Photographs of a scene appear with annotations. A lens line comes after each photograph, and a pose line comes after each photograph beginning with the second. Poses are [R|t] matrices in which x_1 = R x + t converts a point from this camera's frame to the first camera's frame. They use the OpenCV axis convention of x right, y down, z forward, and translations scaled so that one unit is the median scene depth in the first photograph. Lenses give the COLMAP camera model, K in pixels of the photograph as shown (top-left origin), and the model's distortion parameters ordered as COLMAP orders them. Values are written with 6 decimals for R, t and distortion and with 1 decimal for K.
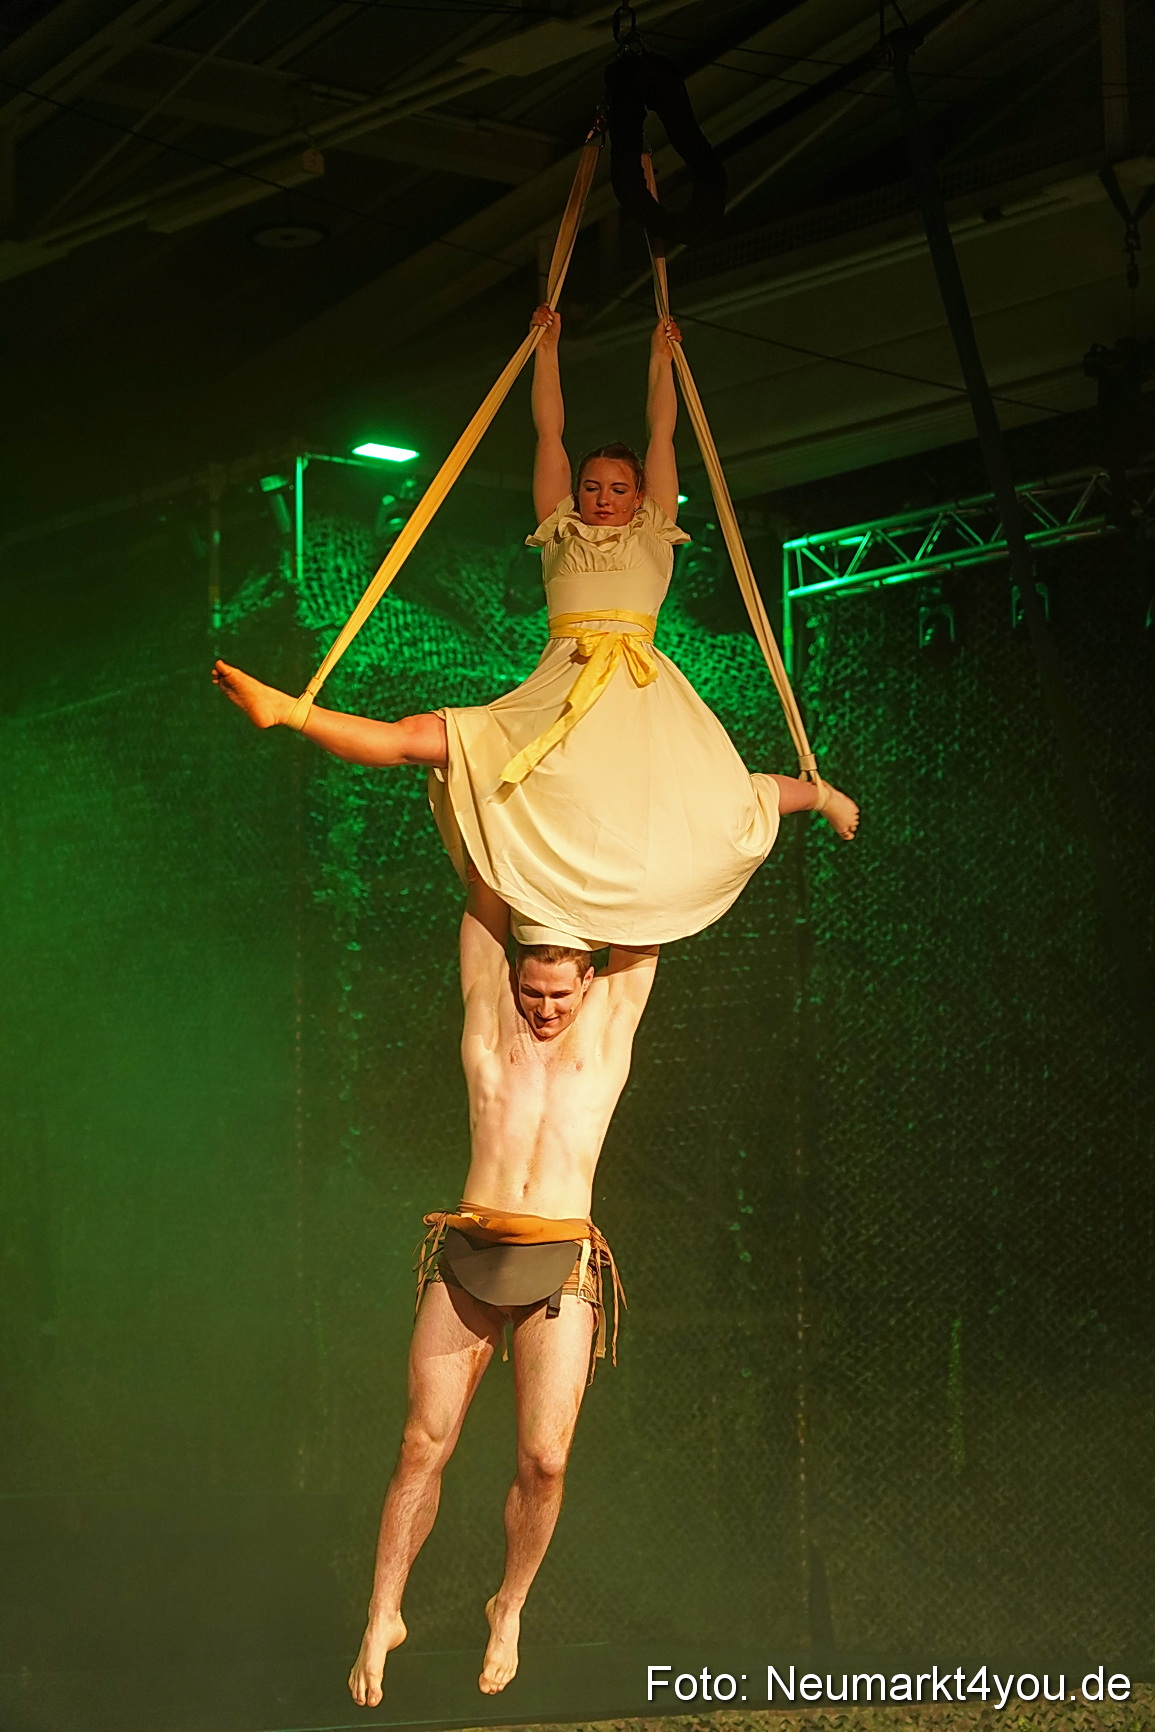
lens RADIAL K [[4575.2, 0, 632.1], [0, 4575.2, 876.9], [0, 0, 1]] dist [-0.060923, 0.000000]
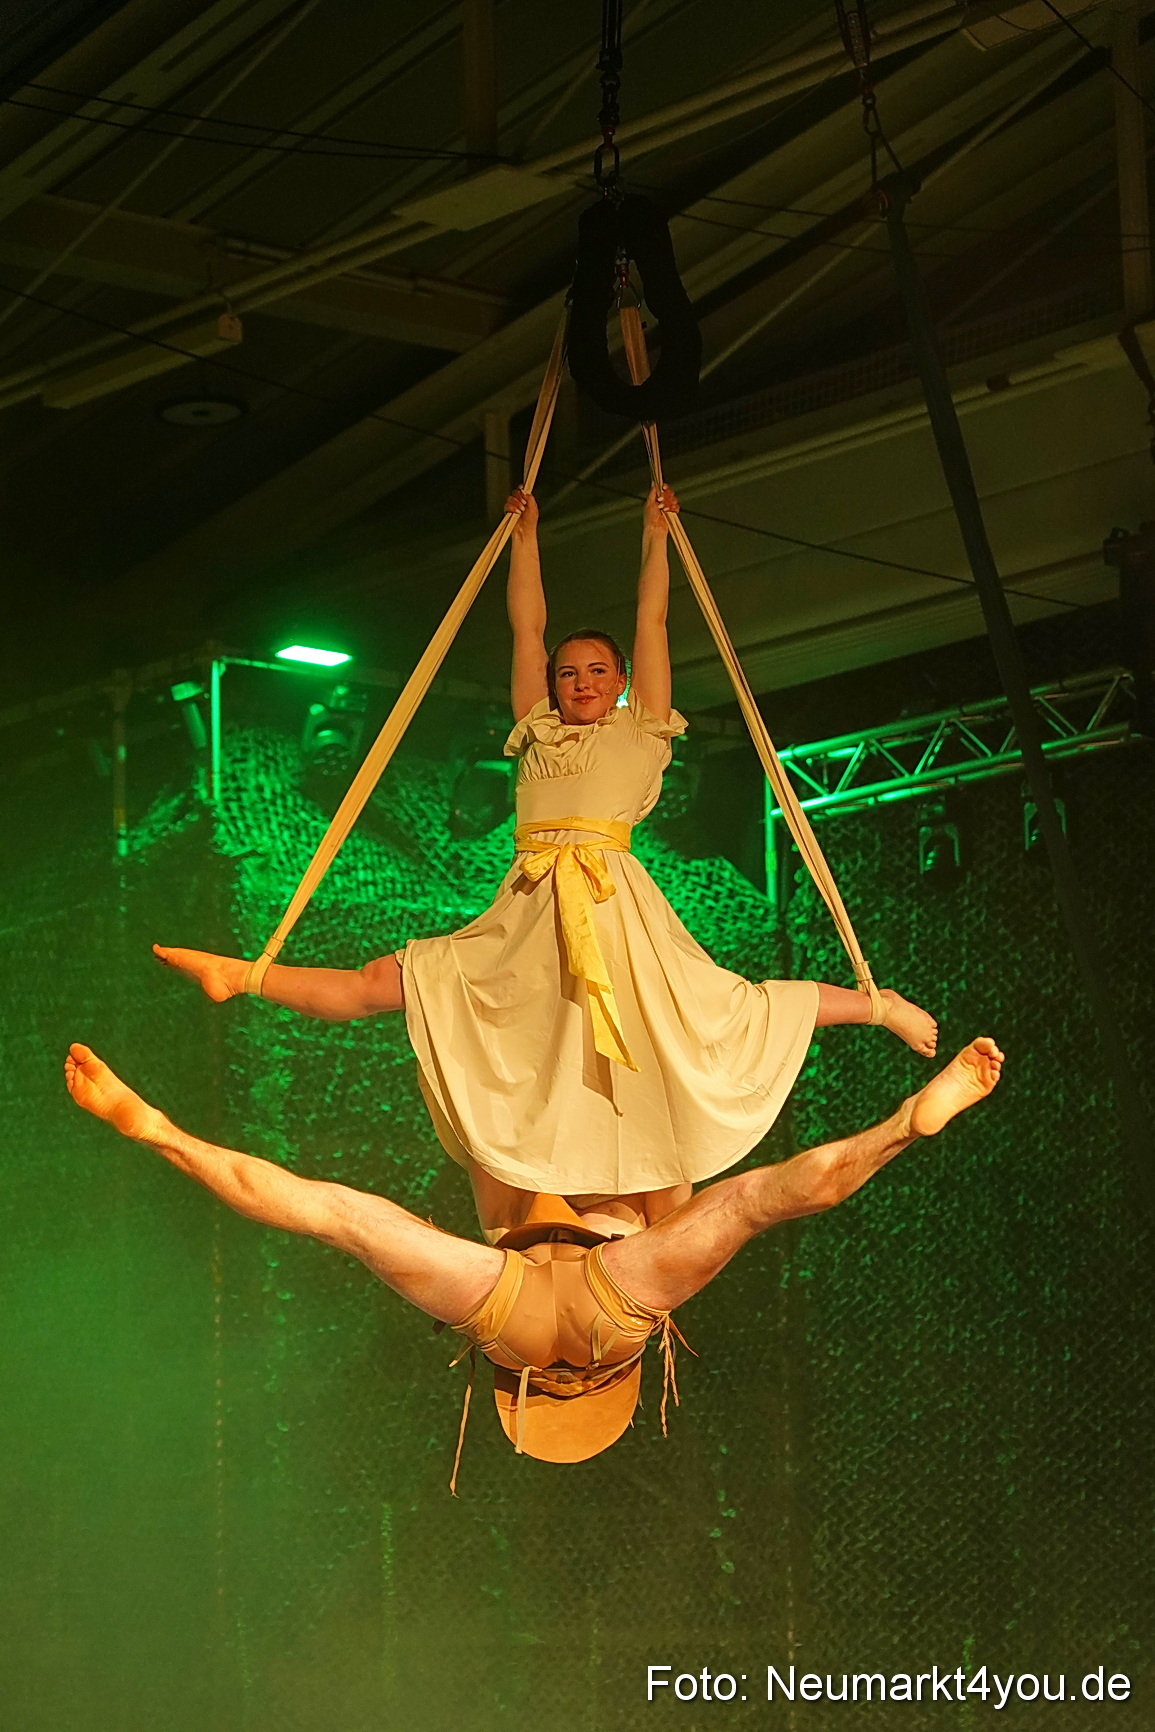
lens RADIAL K [[4575.2, 0, 559.1], [0, 4575.2, 937.5], [0, 0, 1]] dist [-0.060923, 0.000000]
pose [[0.999956, -0.006461, 0.006748, -0.012780], [0.006671, 0.999479, -0.031569, -0.010286], [-0.006541, 0.031613, 0.999479, 0.119183]]
